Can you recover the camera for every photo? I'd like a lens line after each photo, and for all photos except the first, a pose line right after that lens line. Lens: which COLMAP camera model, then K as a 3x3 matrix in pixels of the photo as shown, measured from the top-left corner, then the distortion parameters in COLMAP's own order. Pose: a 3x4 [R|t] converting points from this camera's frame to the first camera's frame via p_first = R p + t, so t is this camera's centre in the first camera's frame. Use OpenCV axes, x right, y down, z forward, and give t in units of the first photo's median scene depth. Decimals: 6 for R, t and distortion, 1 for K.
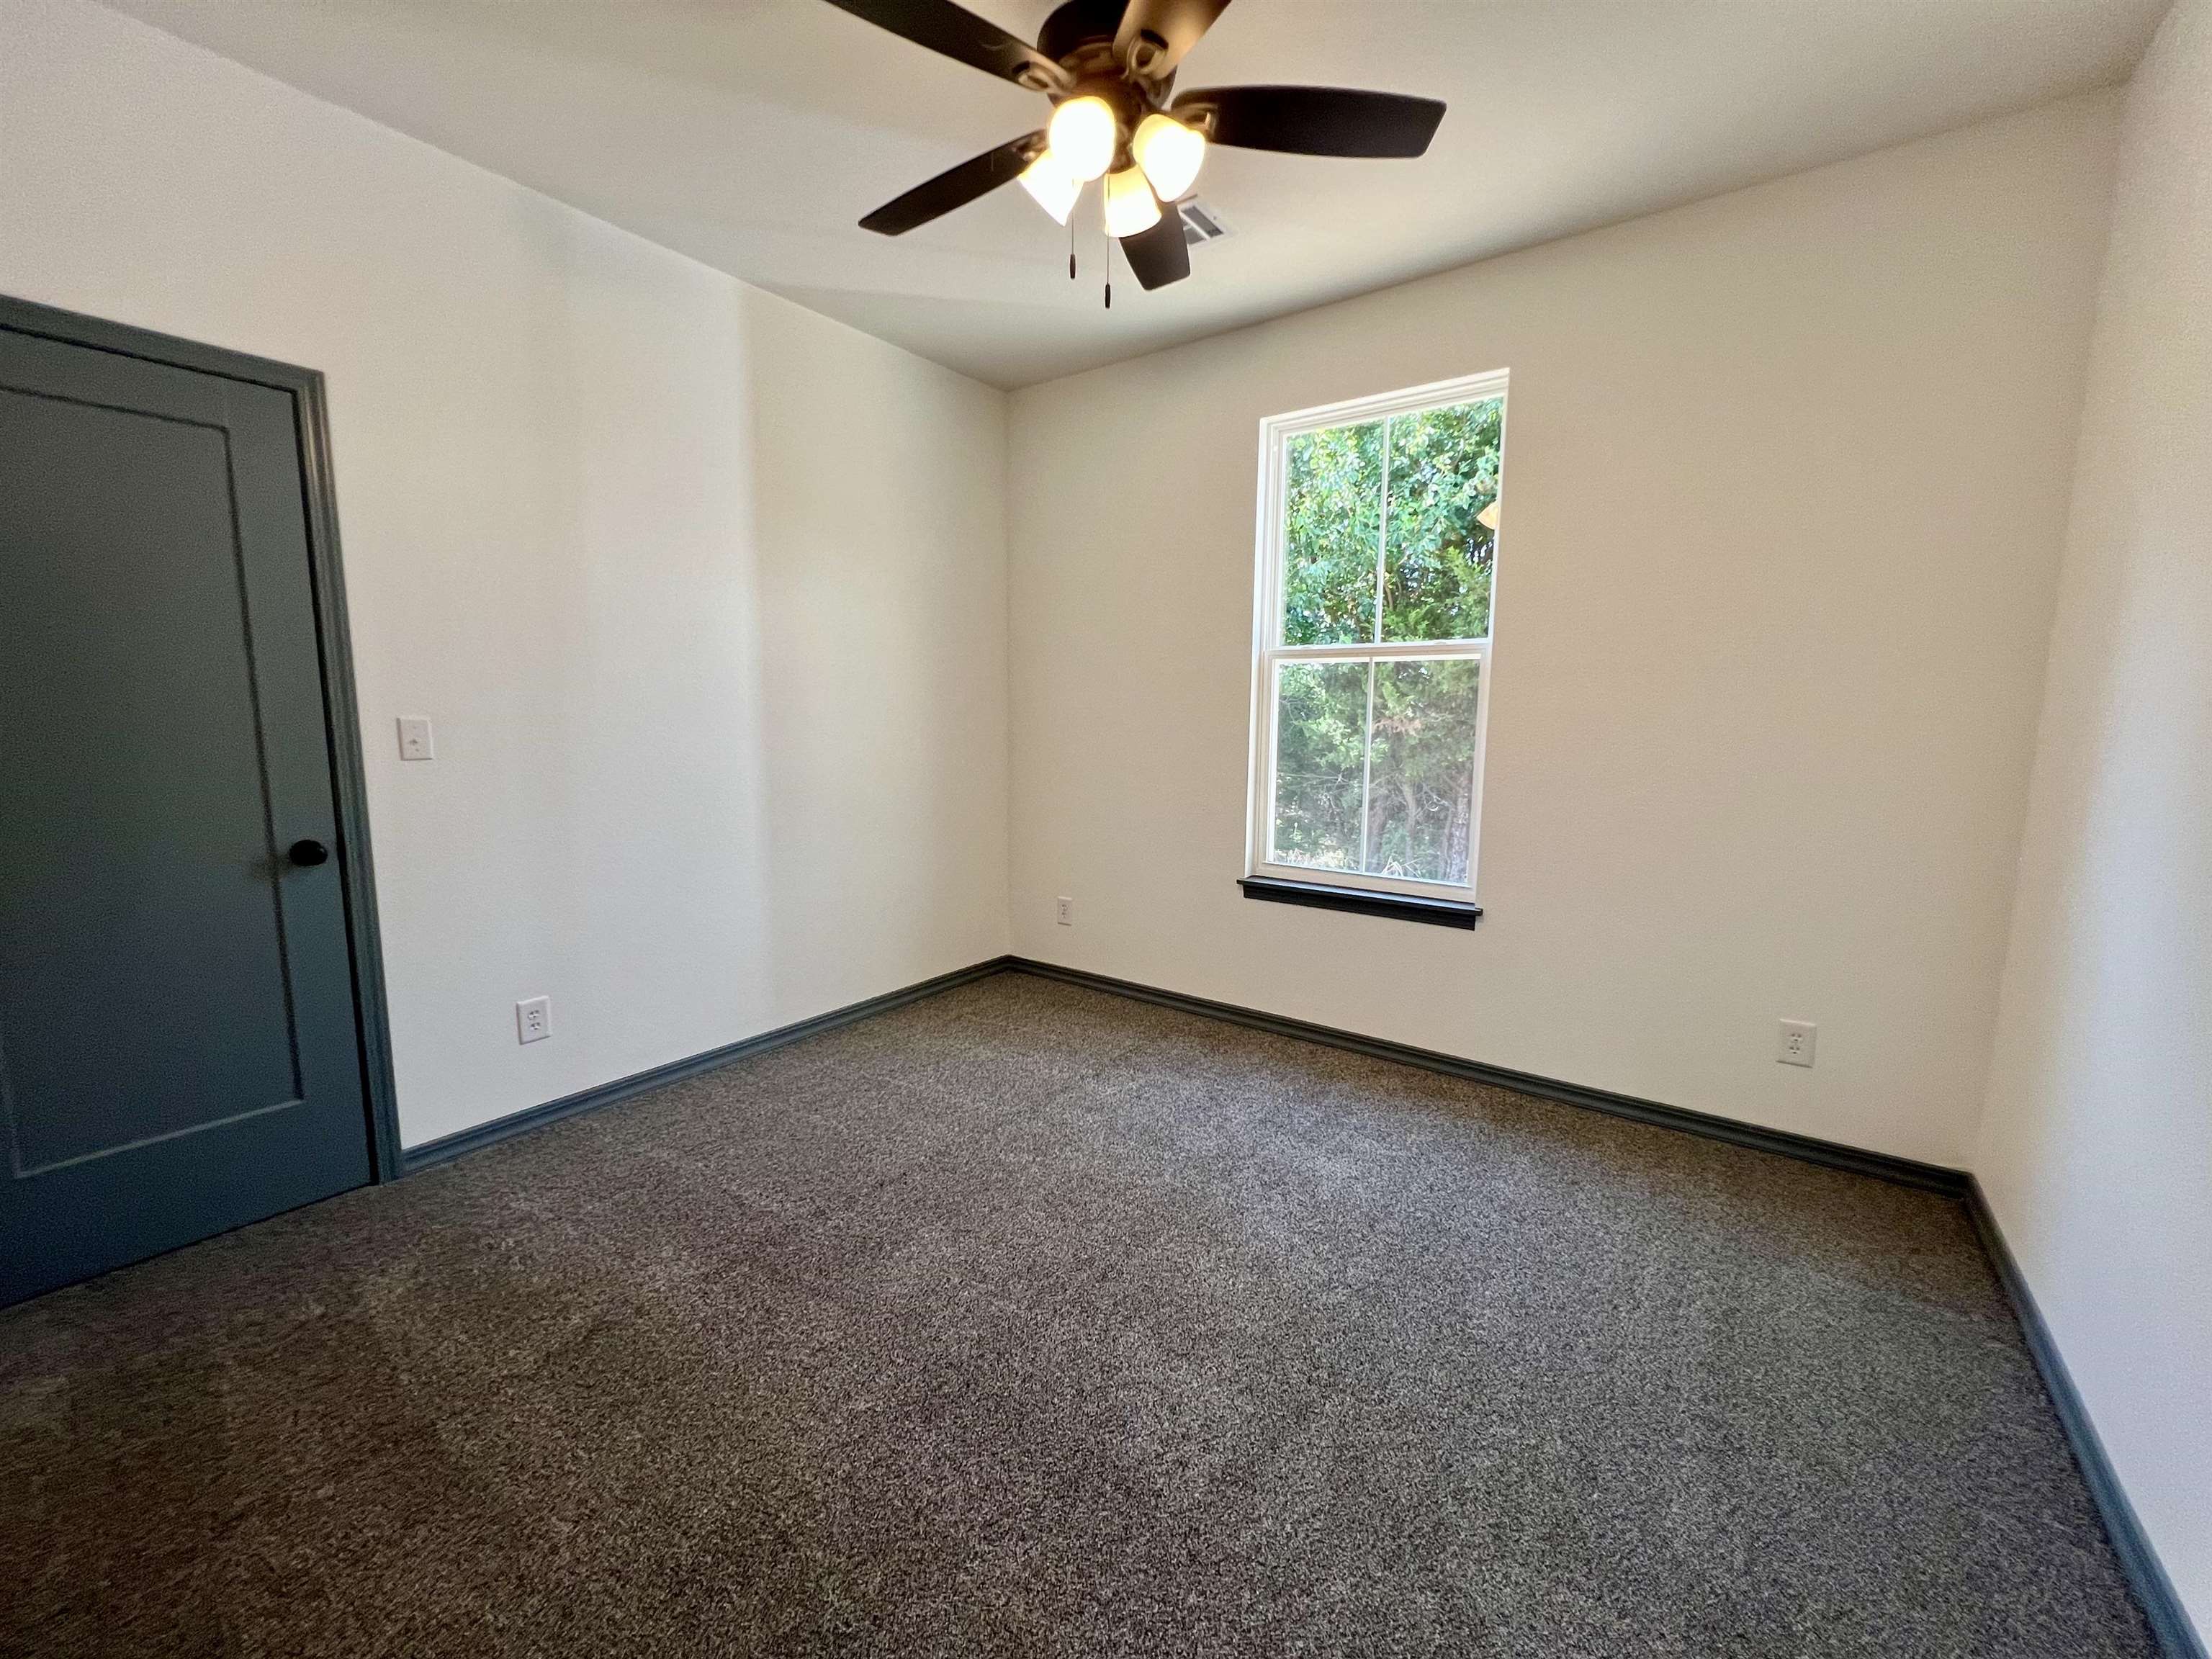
lens RADIAL K [[887.2, 0, 1100.8], [0, 887.2, 823.0], [0, 0, 1]] dist [0.000010, 0.000252]
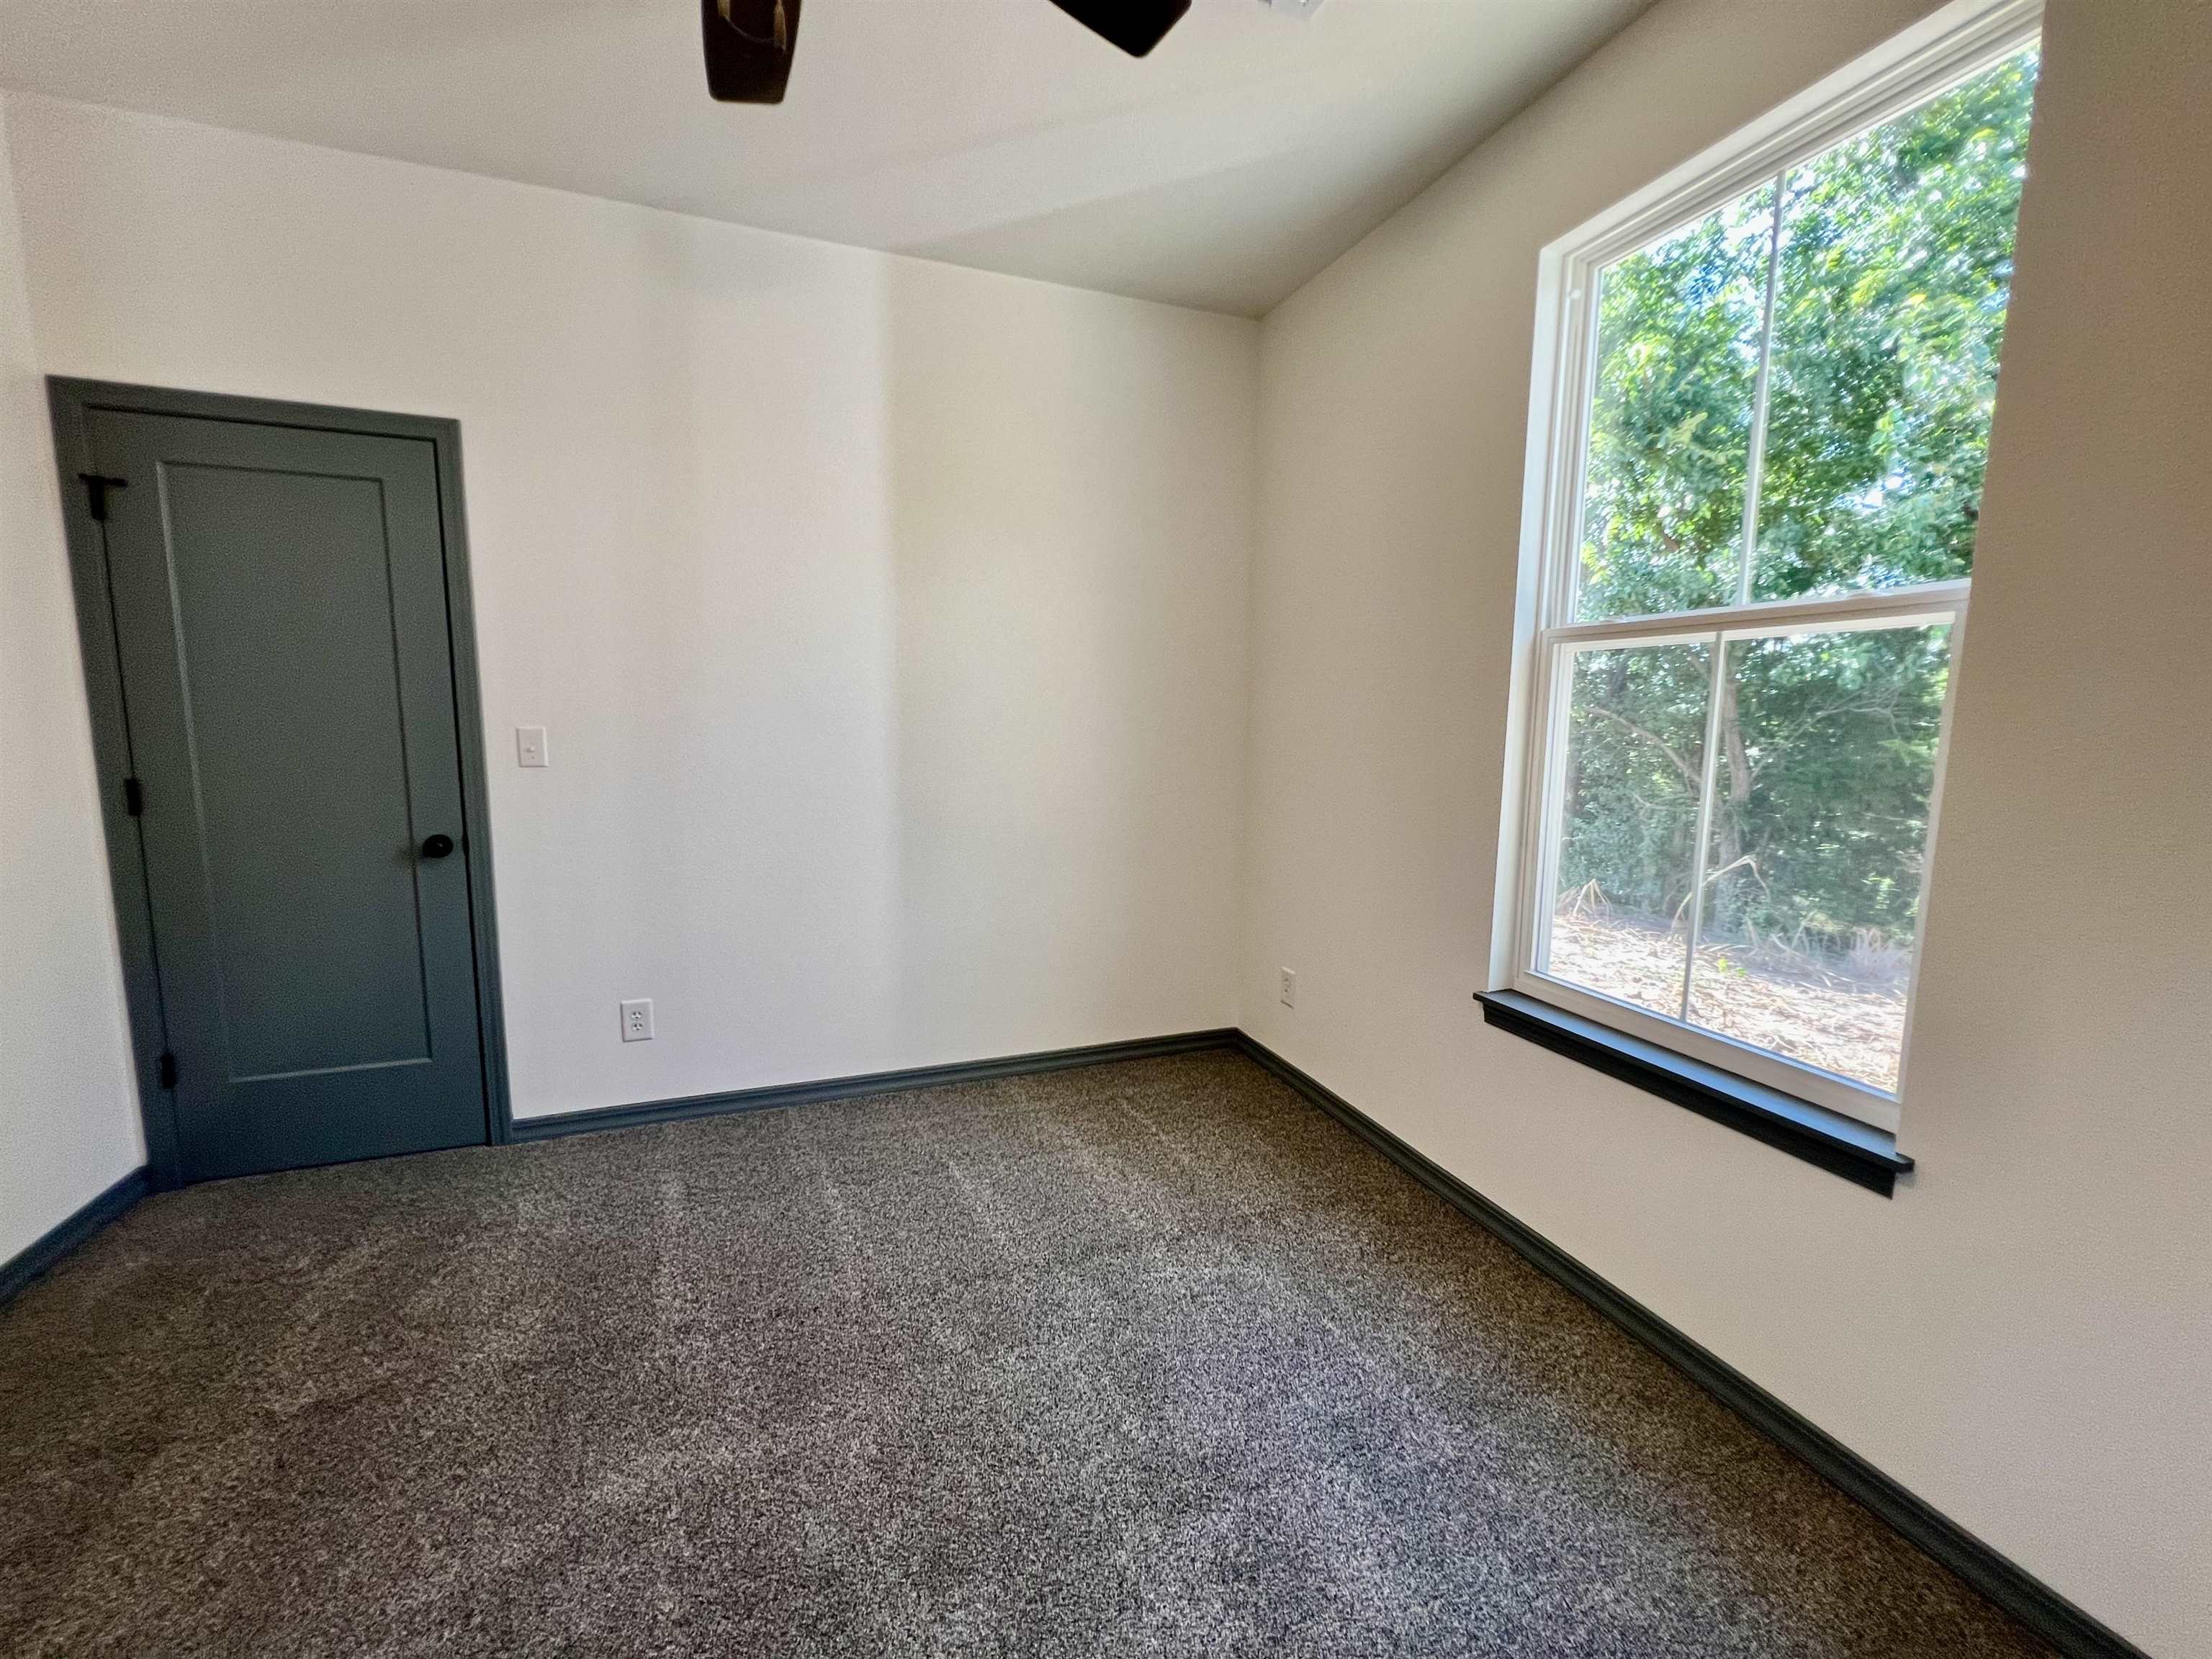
lens RADIAL K [[887.2, 0, 1100.8], [0, 887.2, 823.0], [0, 0, 1]] dist [0.000010, 0.000252]
pose [[0.833983, 0.070367, -0.547284, 0.366543], [-0.074969, 0.997088, 0.013959, -0.063268], [0.546673, 0.029388, 0.836830, 0.427760]]
